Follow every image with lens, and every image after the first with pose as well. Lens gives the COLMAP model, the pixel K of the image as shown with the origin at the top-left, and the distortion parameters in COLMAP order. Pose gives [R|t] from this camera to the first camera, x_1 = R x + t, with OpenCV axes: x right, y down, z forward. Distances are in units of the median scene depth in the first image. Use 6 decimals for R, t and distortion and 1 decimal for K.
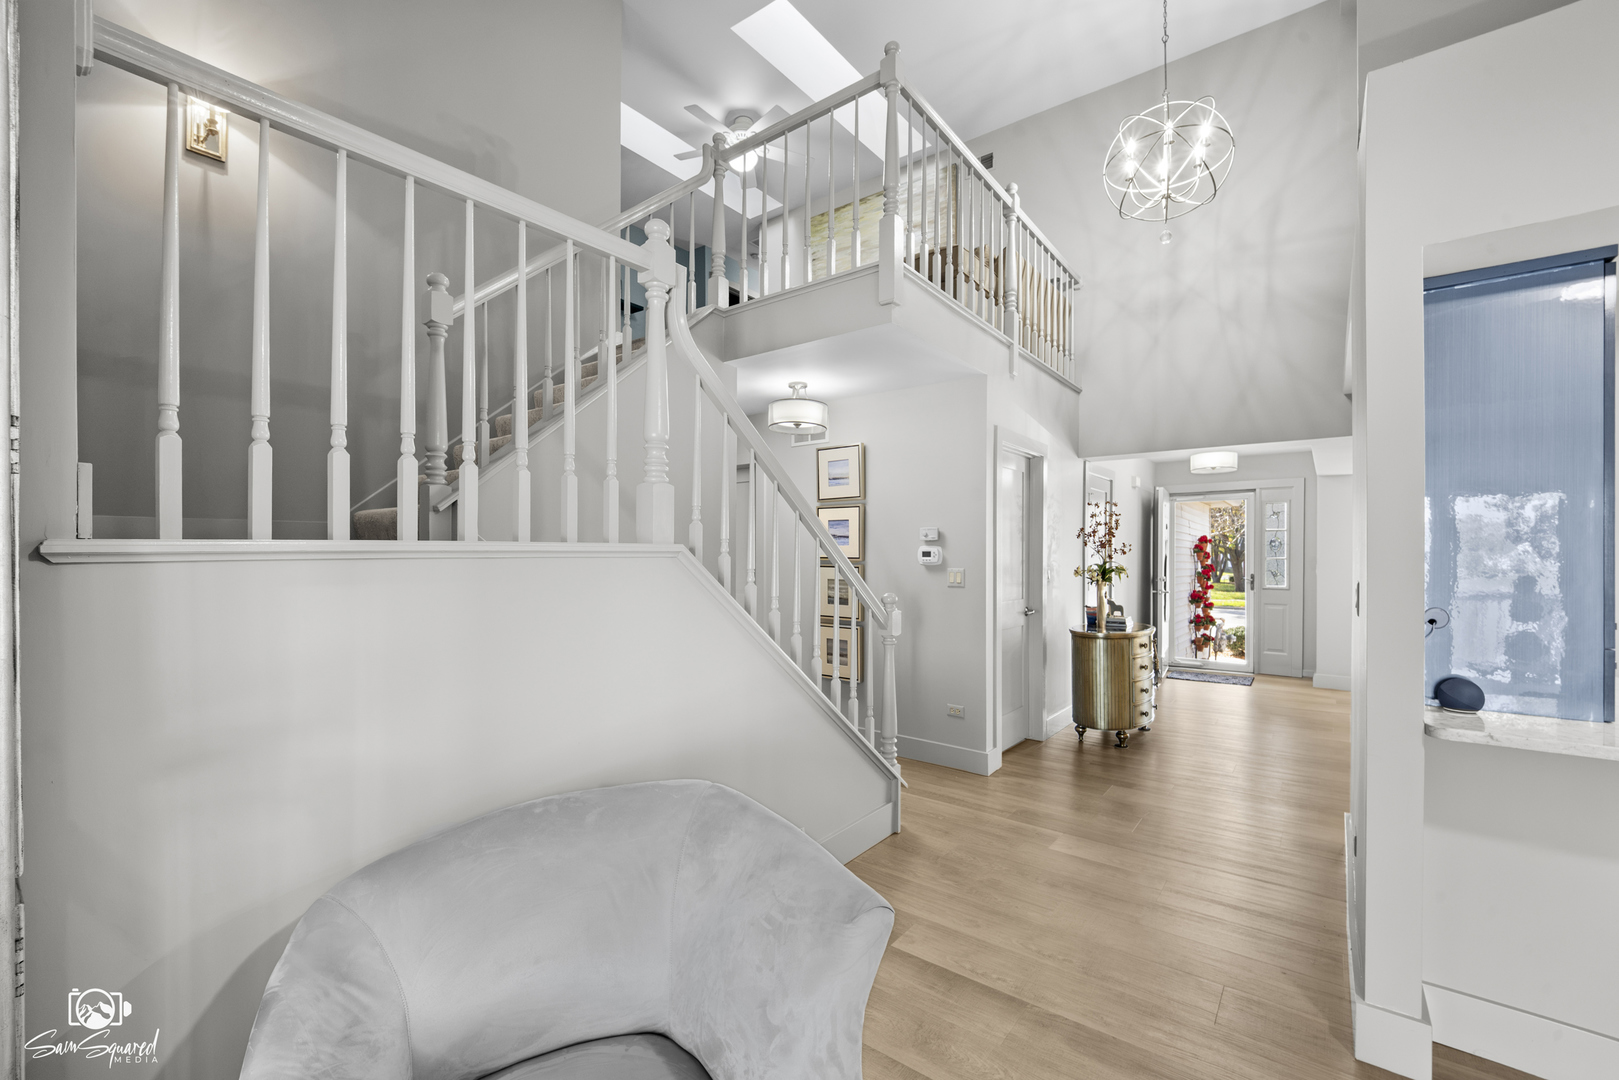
lens RADIAL K [[684.7, 0, 812.7], [0, 684.7, 560.1], [0, 0, 1]] dist [0.000419, -0.023125]
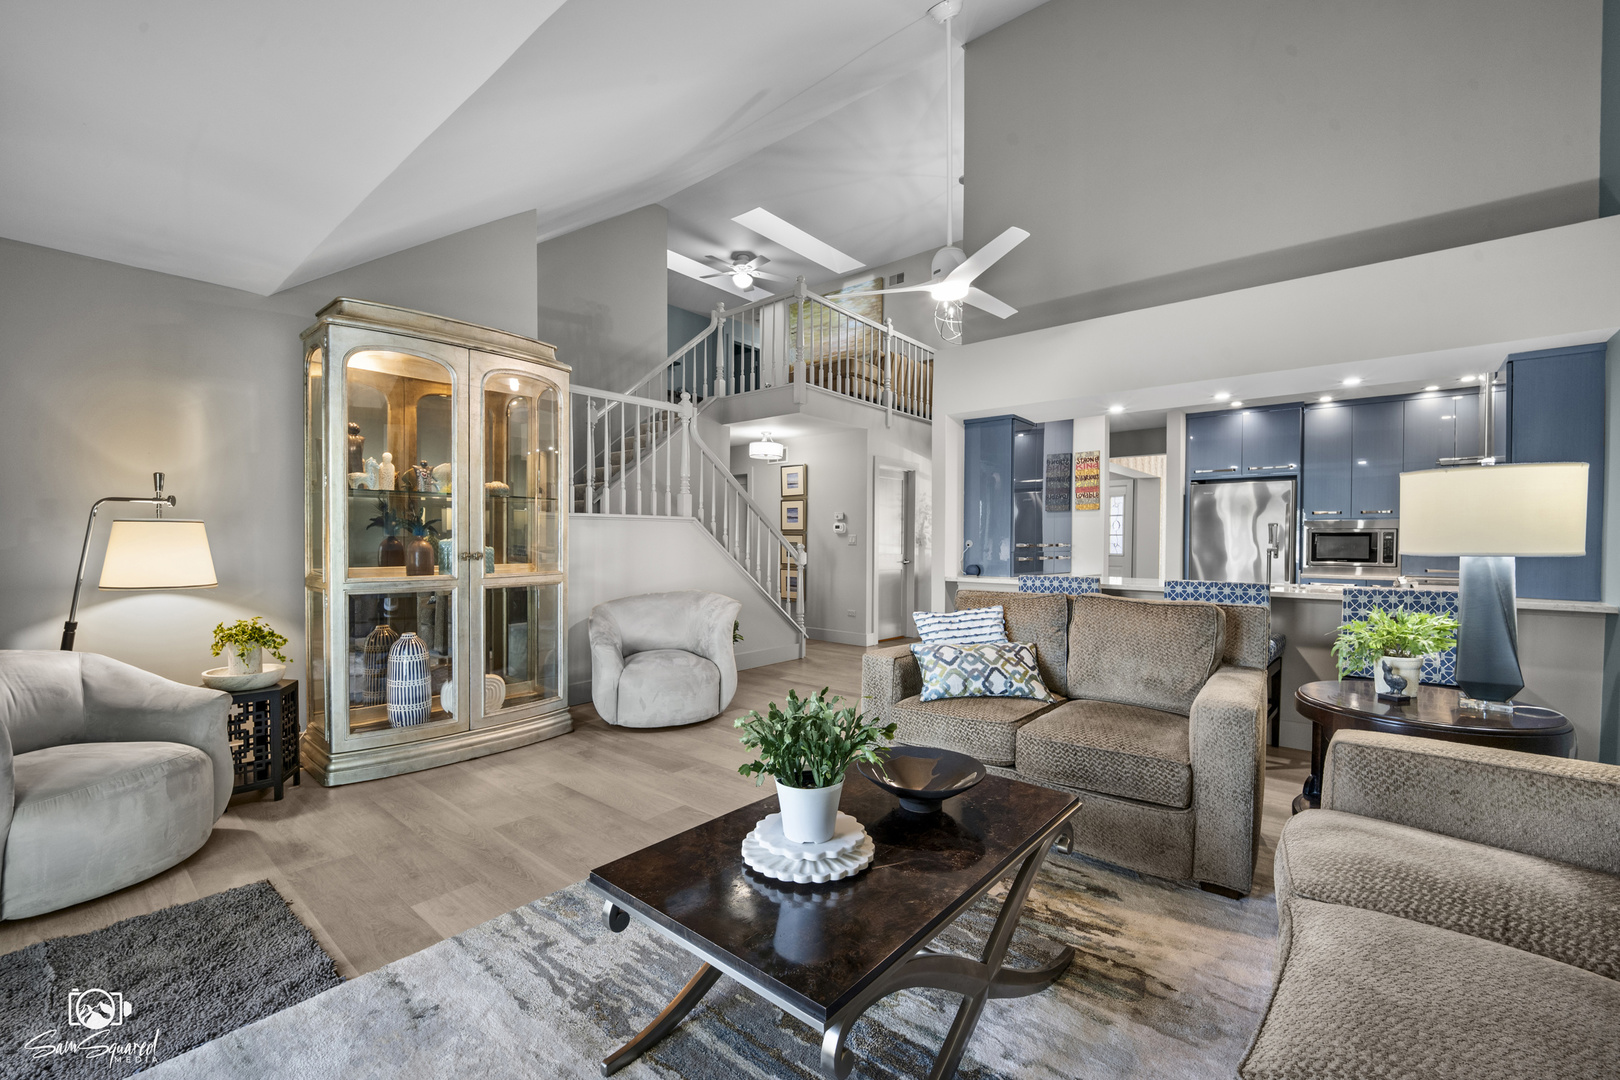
lens RADIAL K [[659.6, 0, 805.5], [0, 659.6, 542.0], [0, 0, 1]] dist [0.000402, -0.006449]
pose [[0.998551, 0.000976, -0.053807, 0.166792], [-0.001505, 0.999951, -0.009801, 0.044192], [0.053795, 0.009868, 0.998503, -0.674846]]
